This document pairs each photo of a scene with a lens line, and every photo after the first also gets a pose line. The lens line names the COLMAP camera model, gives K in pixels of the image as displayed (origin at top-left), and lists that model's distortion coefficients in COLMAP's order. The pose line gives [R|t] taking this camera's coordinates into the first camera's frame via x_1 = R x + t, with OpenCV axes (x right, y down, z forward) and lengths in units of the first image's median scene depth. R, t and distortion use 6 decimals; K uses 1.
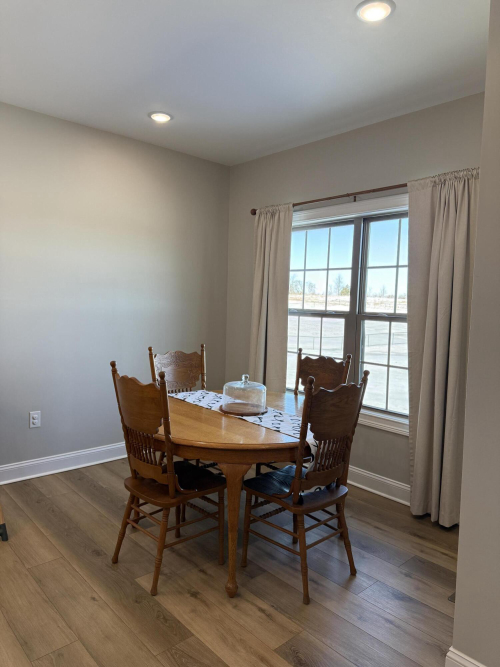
lens RADIAL K [[484.1, 0, 250.0], [0, 484.1, 333.8], [0, 0, 1]] dist [-0.004581, -0.005141]
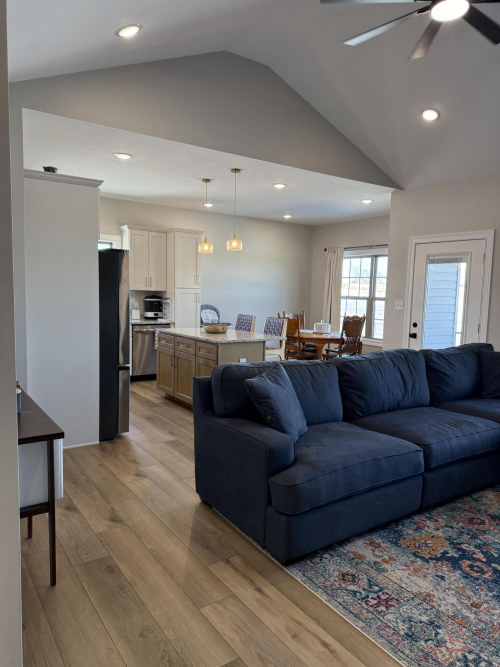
lens RADIAL K [[484.1, 0, 249.4], [0, 484.1, 336.1], [0, 0, 1]] dist [-0.004581, -0.005141]
pose [[0.991434, 0.012133, -0.130046, -0.046776], [-0.008179, 0.999489, 0.030900, 0.069907], [0.130354, -0.029572, 0.991026, -1.286986]]
